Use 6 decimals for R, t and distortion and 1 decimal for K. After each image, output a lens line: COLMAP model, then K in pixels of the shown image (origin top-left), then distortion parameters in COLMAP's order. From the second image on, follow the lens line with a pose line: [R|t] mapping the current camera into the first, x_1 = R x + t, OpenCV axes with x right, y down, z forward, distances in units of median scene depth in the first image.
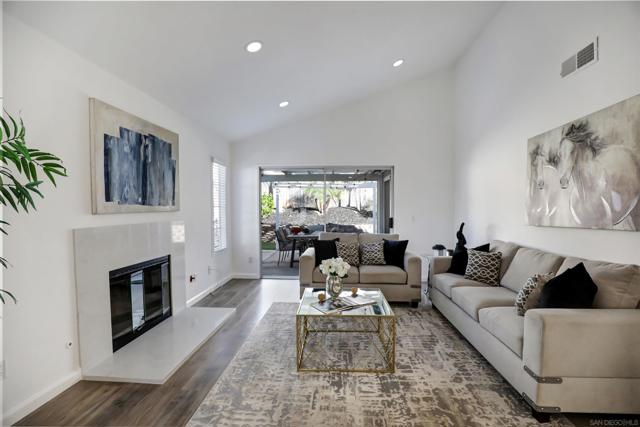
lens RADIAL K [[304.1, 0, 308.6], [0, 304.1, 214.0], [0, 0, 1]] dist [-0.017869, 0.000395]
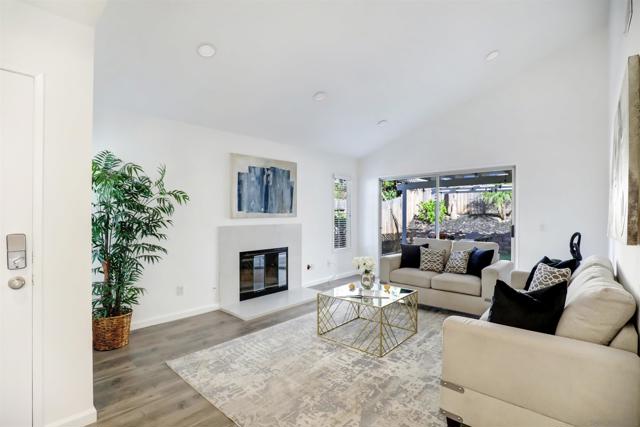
lens RADIAL K [[304.1, 0, 308.6], [0, 304.1, 214.0], [0, 0, 1]] dist [-0.017869, 0.000395]
pose [[0.761914, -0.005023, -0.647659, 0.684855], [-0.008887, 0.999795, -0.018209, 0.001981], [0.647617, 0.019630, 0.761713, -0.054162]]
